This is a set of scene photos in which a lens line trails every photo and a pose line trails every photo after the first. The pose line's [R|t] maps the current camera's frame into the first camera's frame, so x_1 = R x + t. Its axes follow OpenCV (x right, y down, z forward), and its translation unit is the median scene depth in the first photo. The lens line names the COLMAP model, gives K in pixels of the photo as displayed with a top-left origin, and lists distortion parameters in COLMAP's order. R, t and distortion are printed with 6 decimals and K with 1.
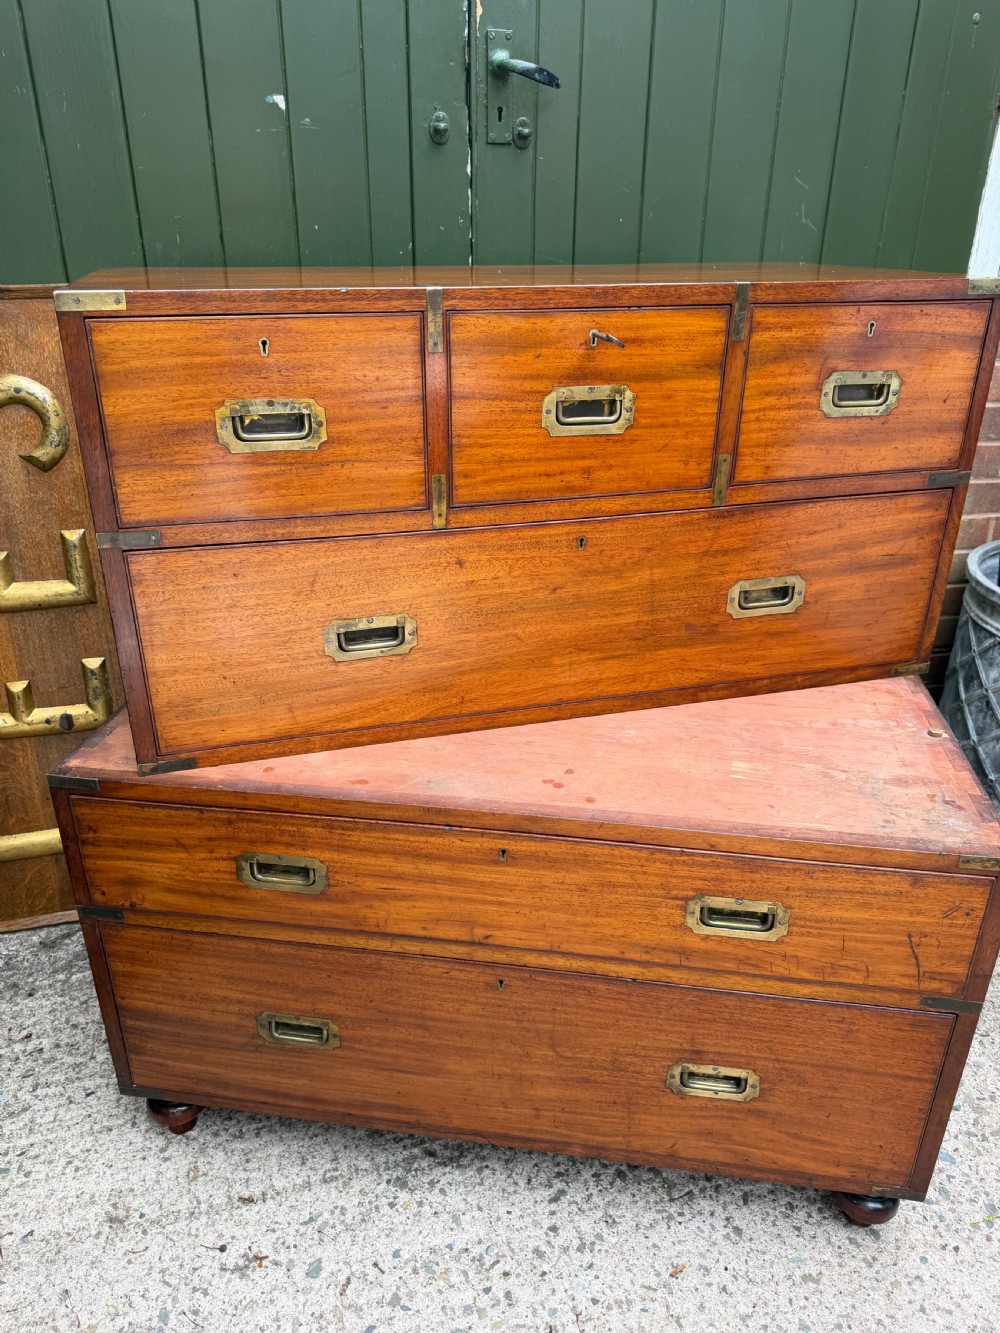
lens RADIAL K [[952.5, 0, 495.8], [0, 952.5, 674.8], [0, 0, 1]] dist [0.059182, -0.075266]
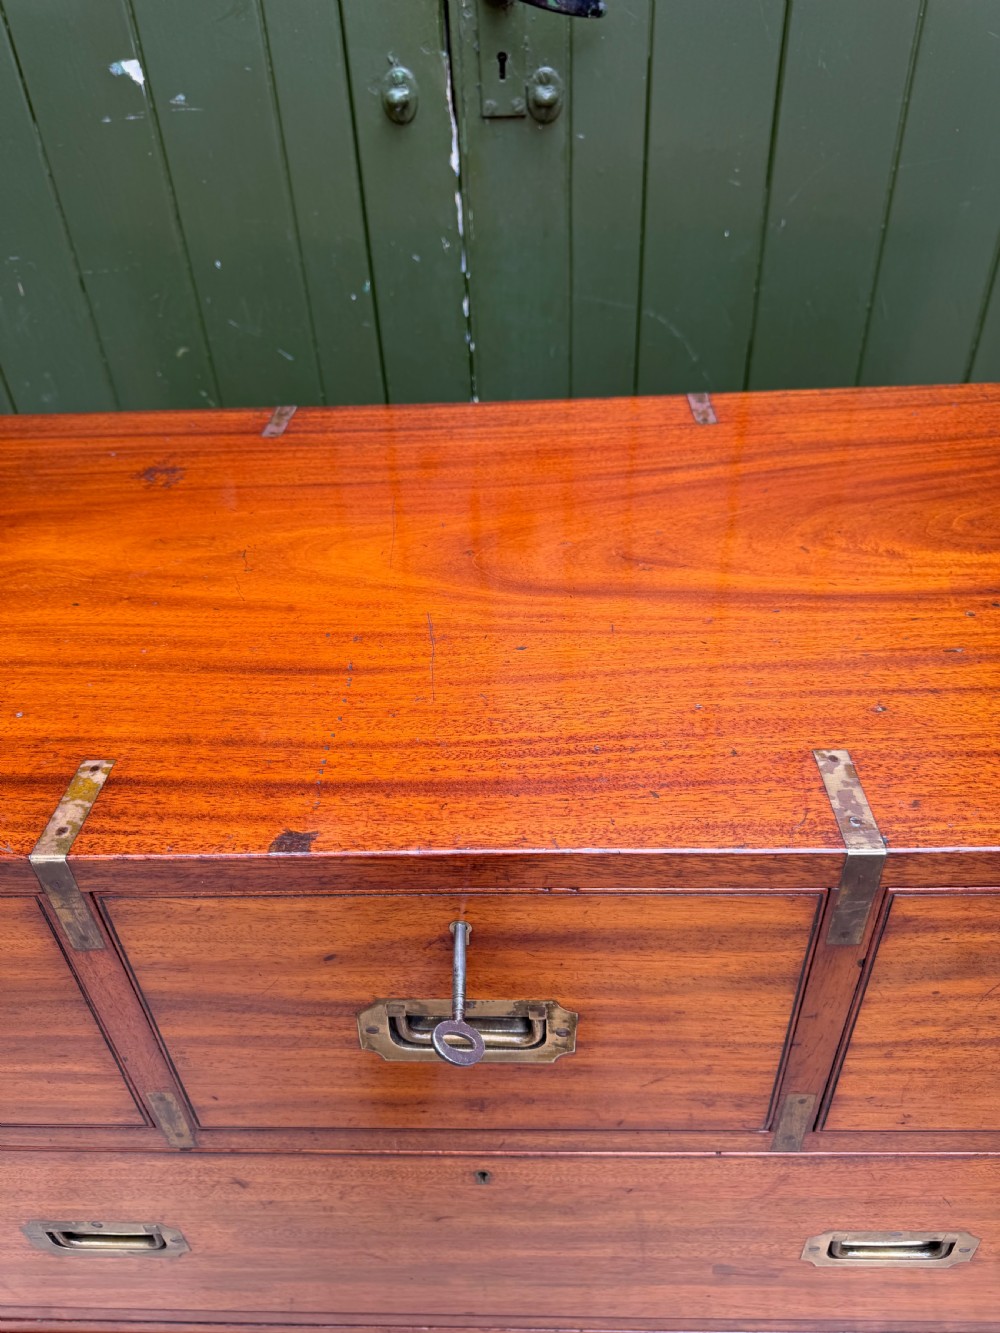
lens RADIAL K [[965.6, 0, 500.0], [0, 965.6, 666.5], [0, 0, 1]] dist [-0.001771, -0.004273]
pose [[0.953663, 0.142730, -0.264869, 0.187476], [-0.086895, 0.973463, 0.211705, -0.487742], [0.288057, -0.178879, 0.940758, 0.549944]]
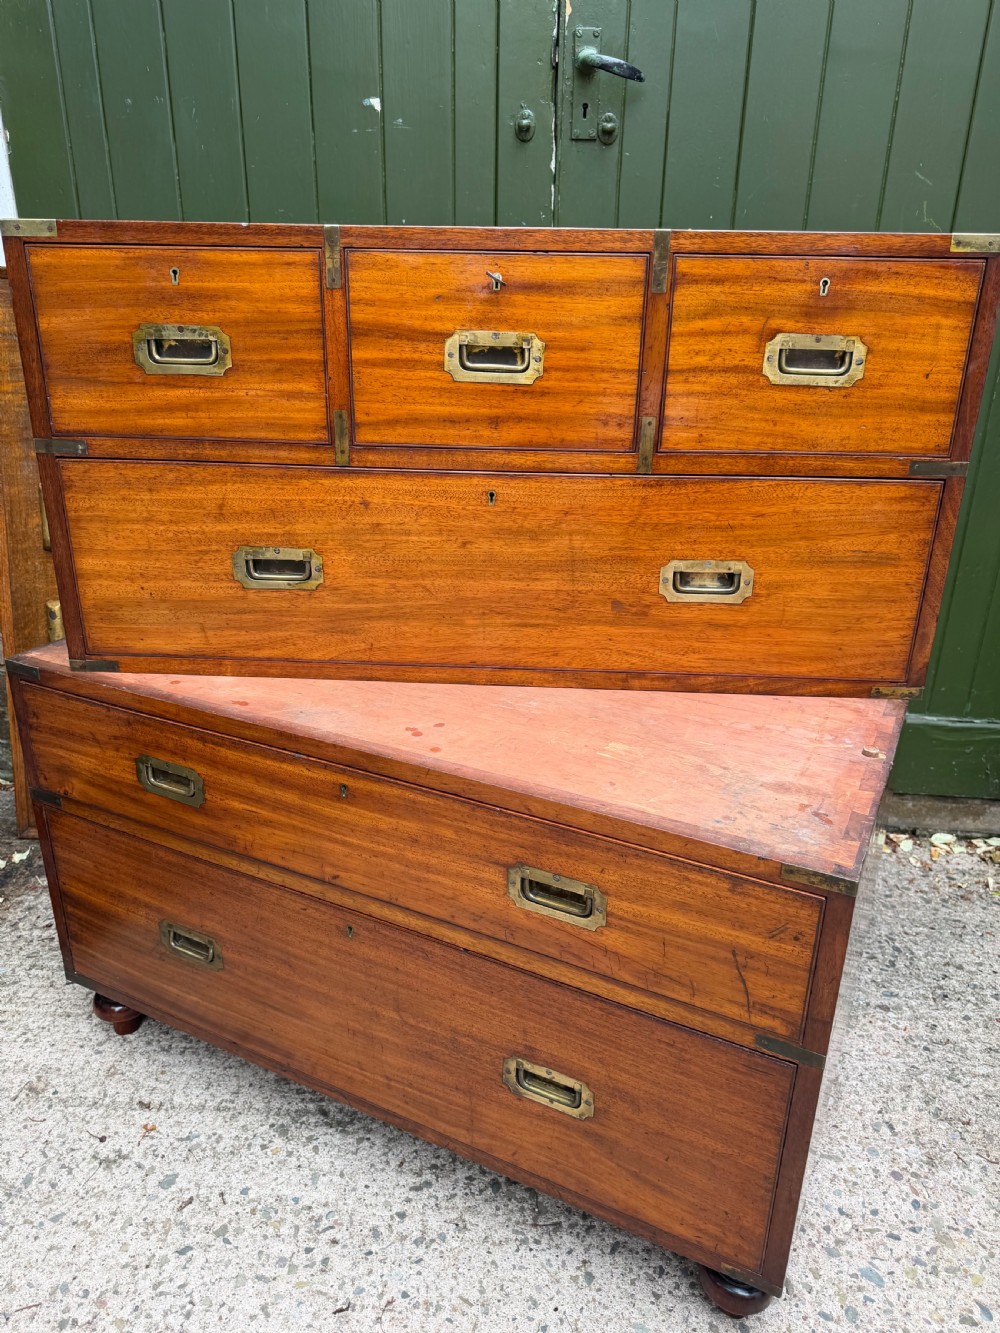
lens RADIAL K [[952.5, 0, 495.8], [0, 952.5, 674.8], [0, 0, 1]] dist [0.059182, -0.075266]
pose [[0.948514, 0.130023, -0.288816, 0.384816], [-0.147910, 0.988155, -0.040900, 0.077917], [0.280077, 0.081513, 0.956511, 0.076403]]
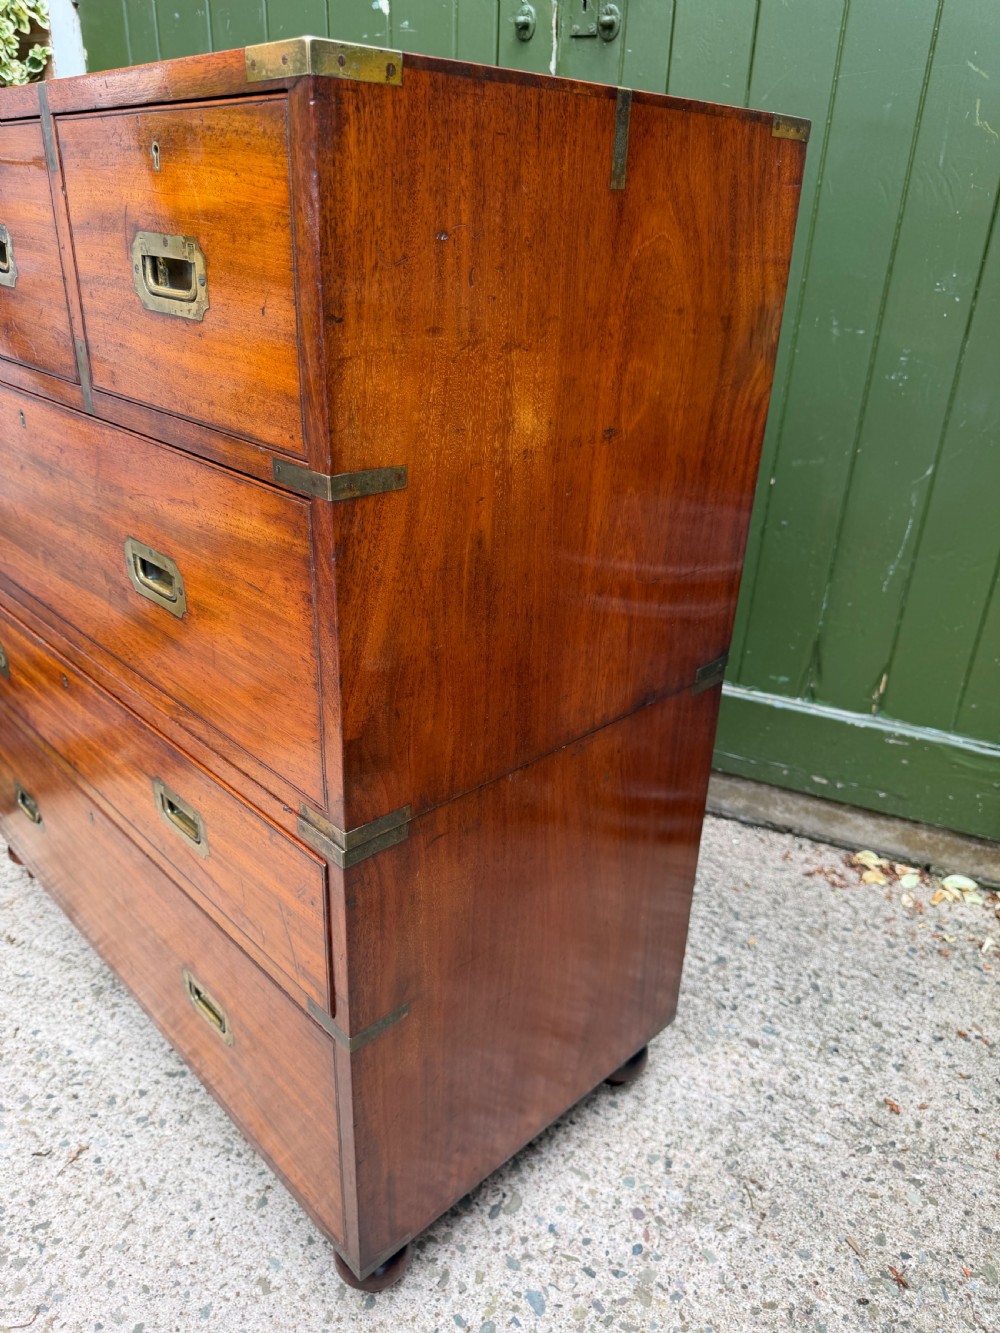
lens RADIAL K [[959.7, 0, 487.6], [0, 959.7, 689.5], [0, 0, 1]] dist [0.001651, -0.015524]
pose [[0.786143, 0.294168, -0.543548, 0.823071], [-0.293751, 0.951620, 0.090158, -0.018747], [0.543773, 0.088791, 0.834522, 0.356087]]
